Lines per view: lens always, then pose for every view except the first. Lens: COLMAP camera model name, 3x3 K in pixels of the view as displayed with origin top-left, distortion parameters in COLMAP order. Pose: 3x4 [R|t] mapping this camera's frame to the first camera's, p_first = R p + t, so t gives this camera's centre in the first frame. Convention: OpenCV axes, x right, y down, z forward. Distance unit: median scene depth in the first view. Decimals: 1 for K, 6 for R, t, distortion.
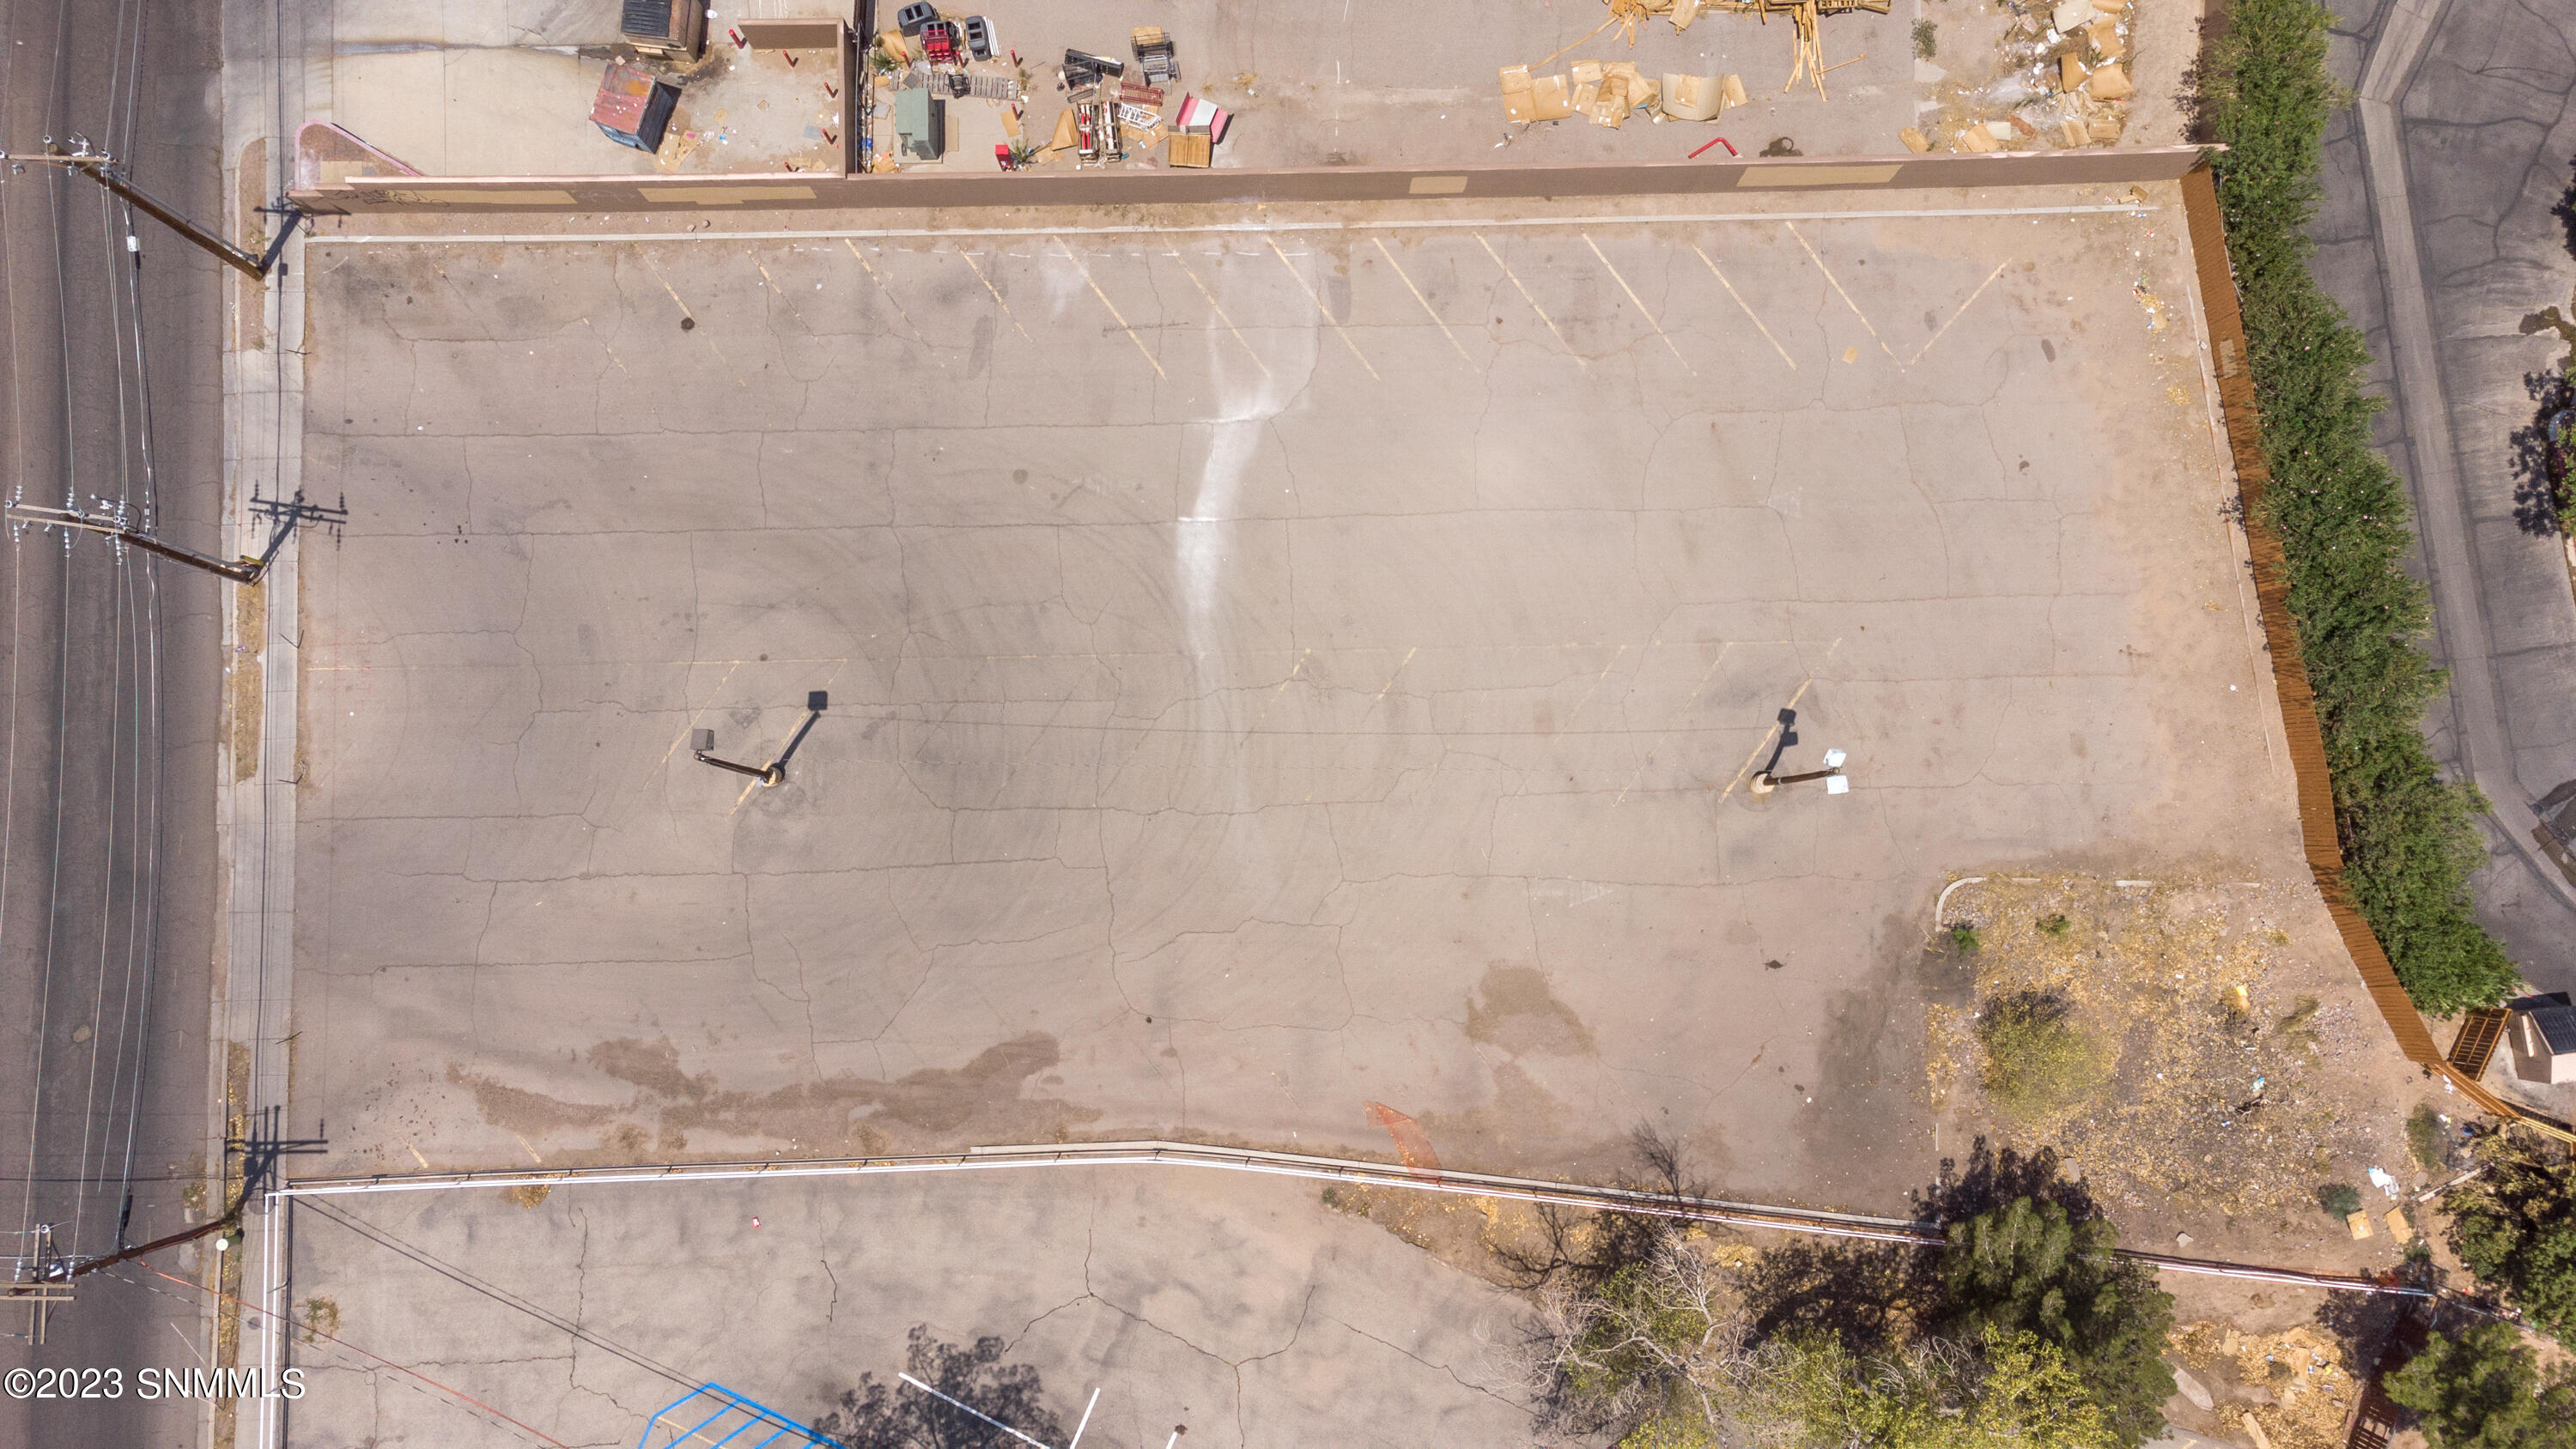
lens RADIAL K [[1880.5, 0, 1293.0], [0, 1880.5, 735.4], [0, 0, 1]] dist [0.048972, 0.001366]
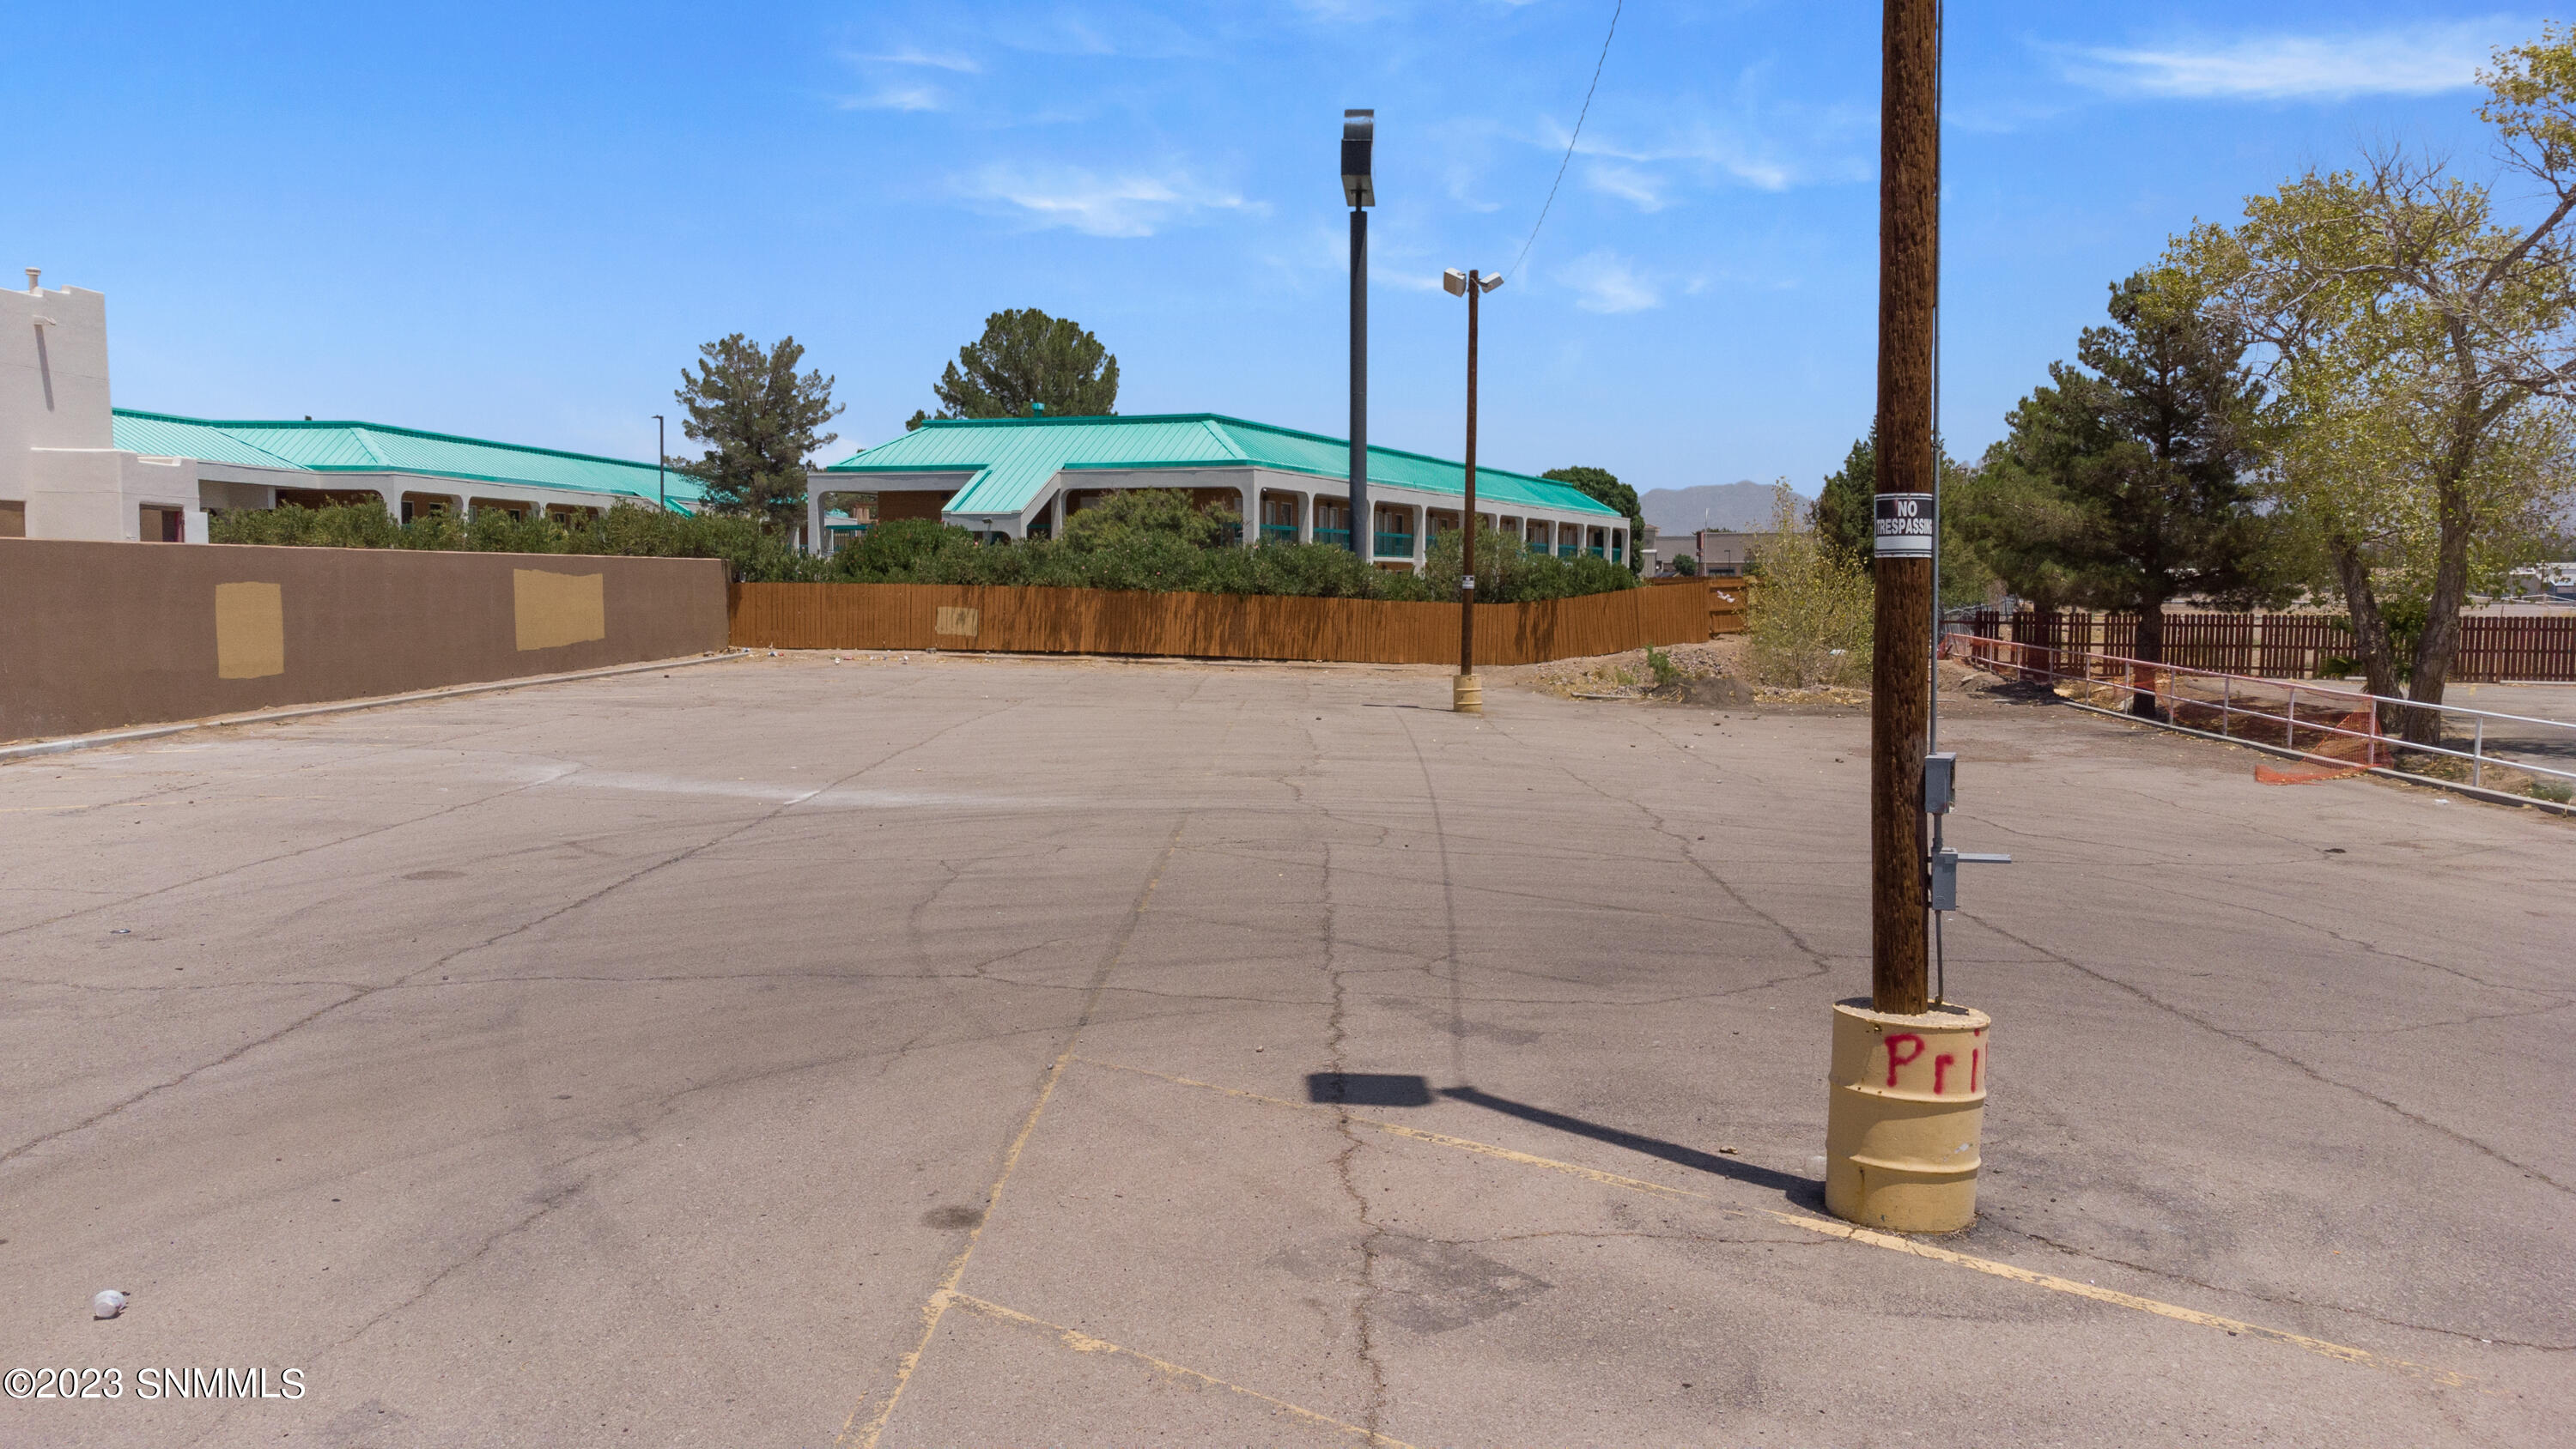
lens RADIAL K [[1880.5, 0, 1293.0], [0, 1880.5, 735.4], [0, 0, 1]] dist [0.048972, 0.001366]
pose [[0.029081, -0.091365, 0.995393, -0.386379], [0.995570, 0.091728, -0.020667, -0.019458], [-0.089418, 0.991584, 0.093628, 0.957334]]
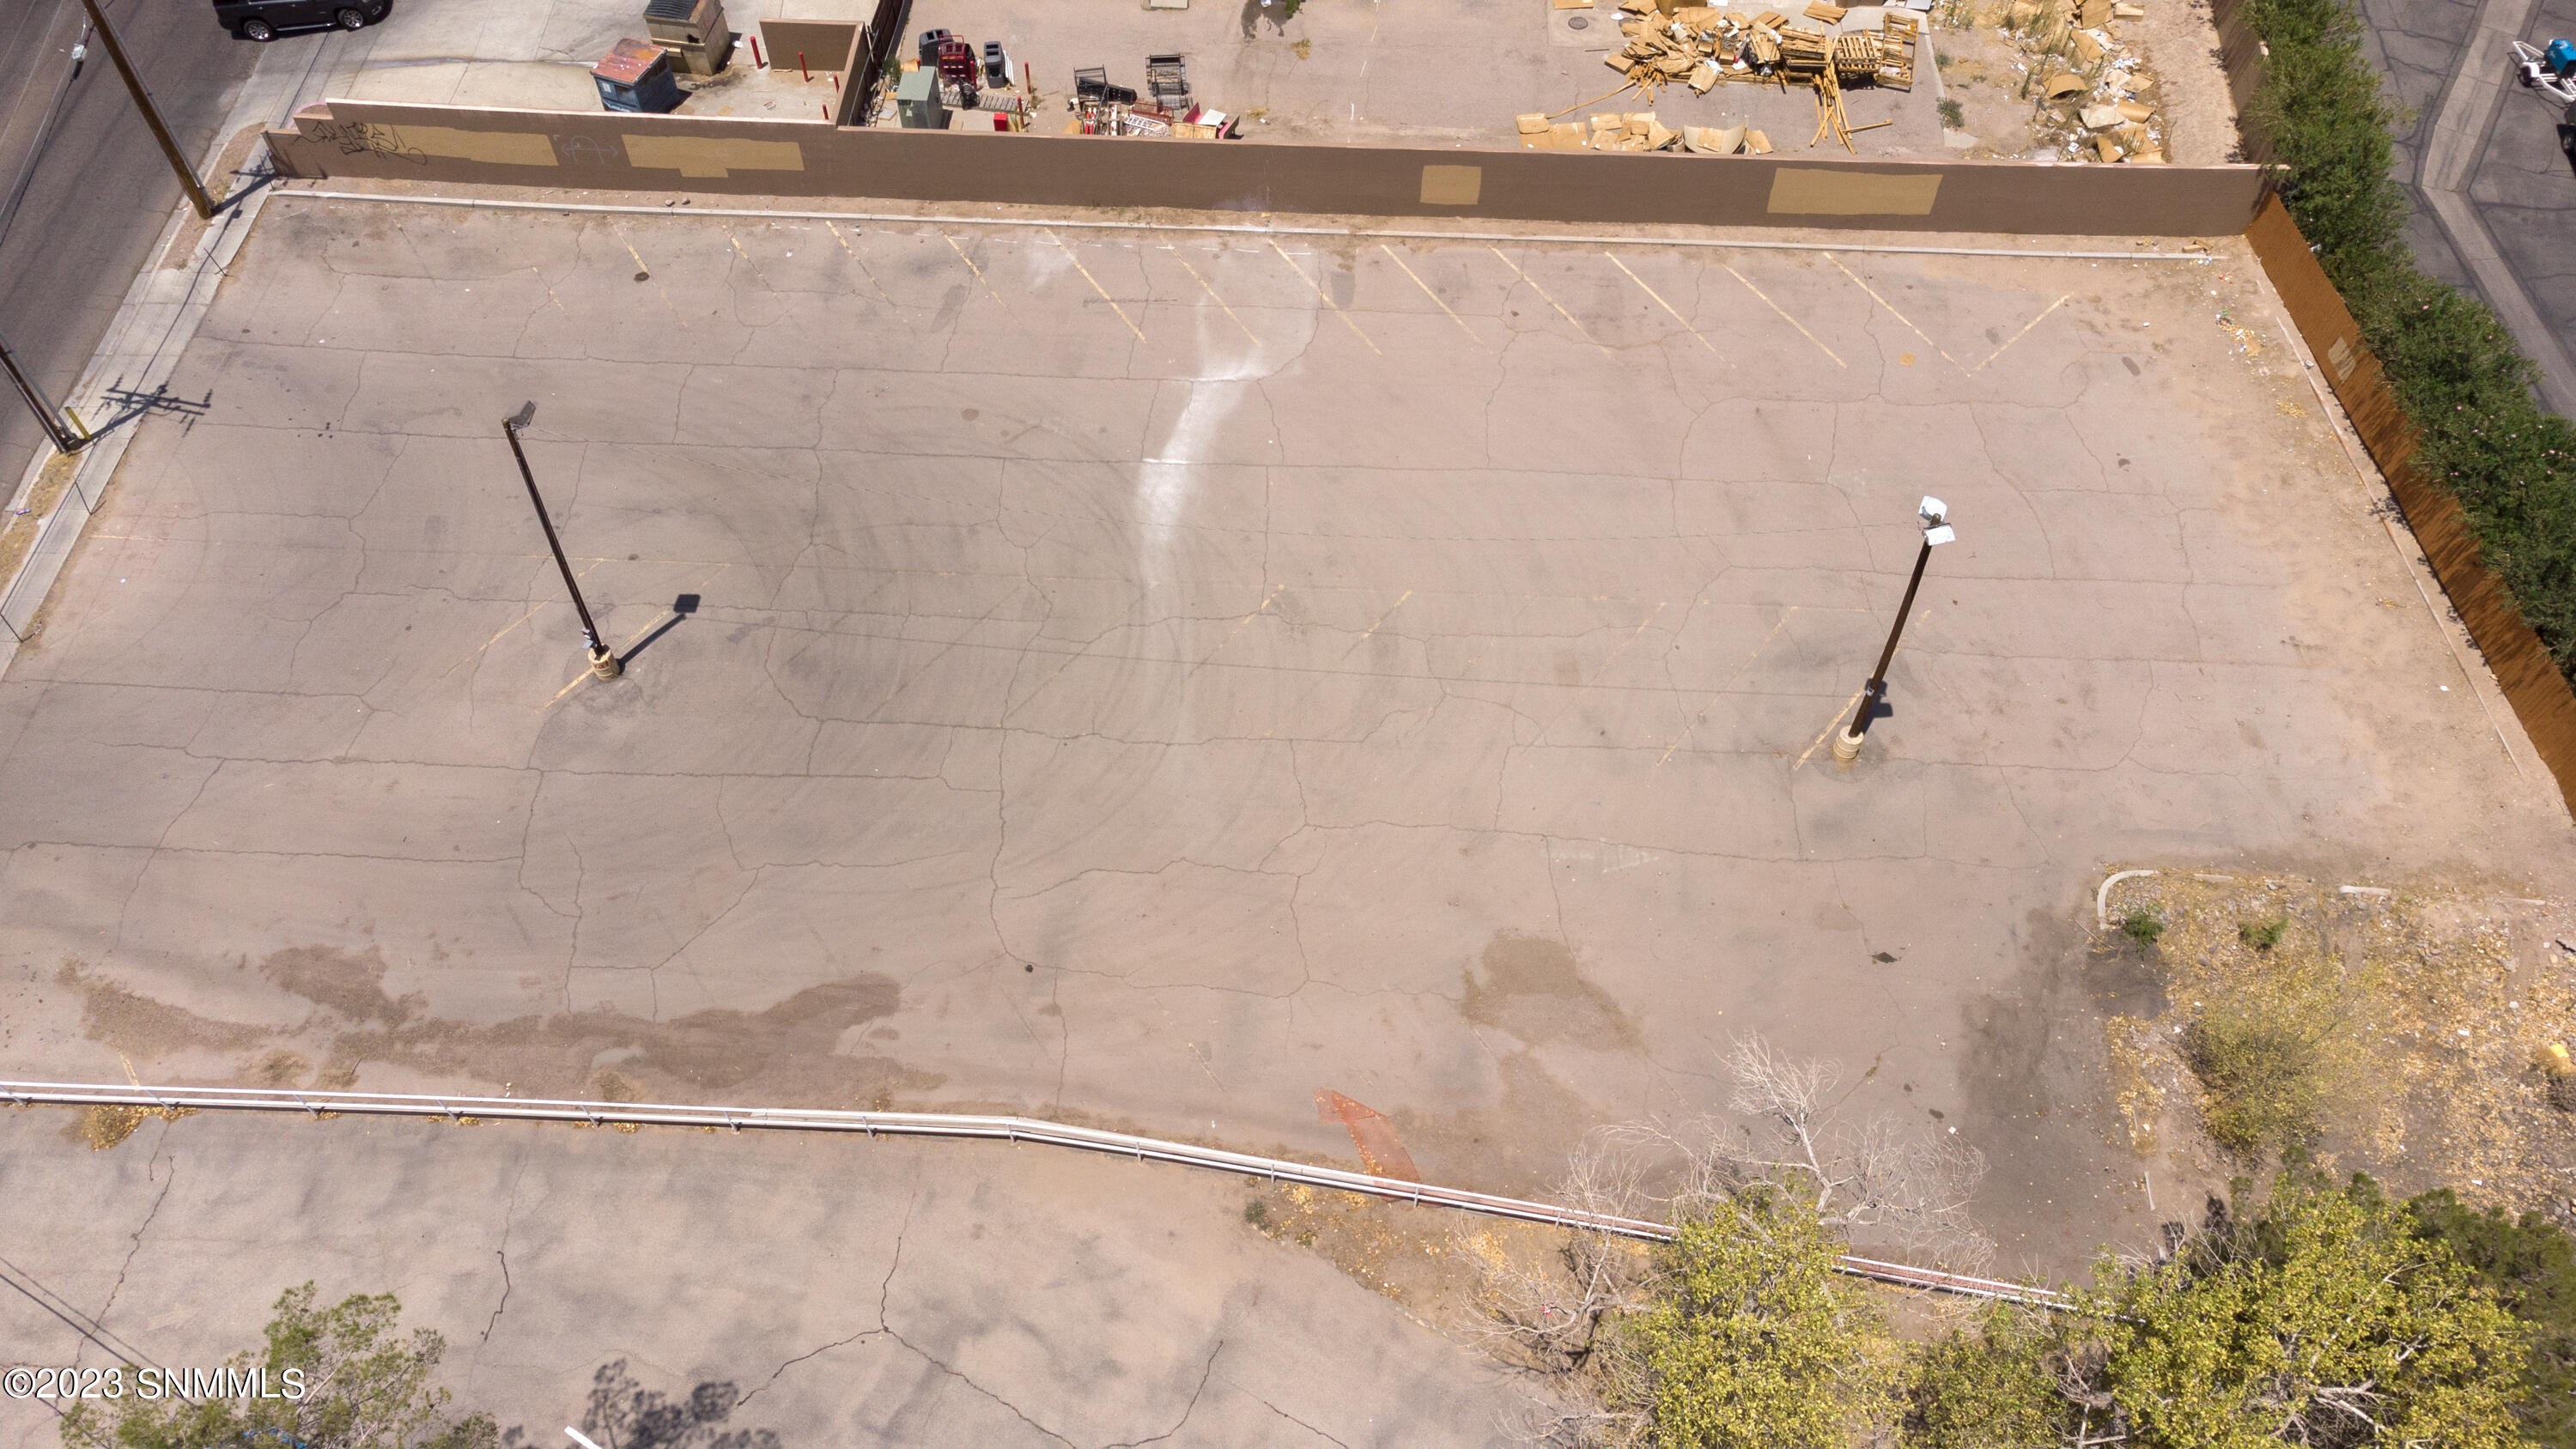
lens RADIAL K [[1914.2, 0, 1291.7], [0, 1914.2, 722.9], [0, 0, 1]] dist [0.006462, 0.114554]
pose [[0.997743, 0.050045, -0.044762, 0.053556], [-0.065936, 0.856155, -0.512494, 0.439921], [0.012676, 0.514289, 0.857523, 0.309019]]
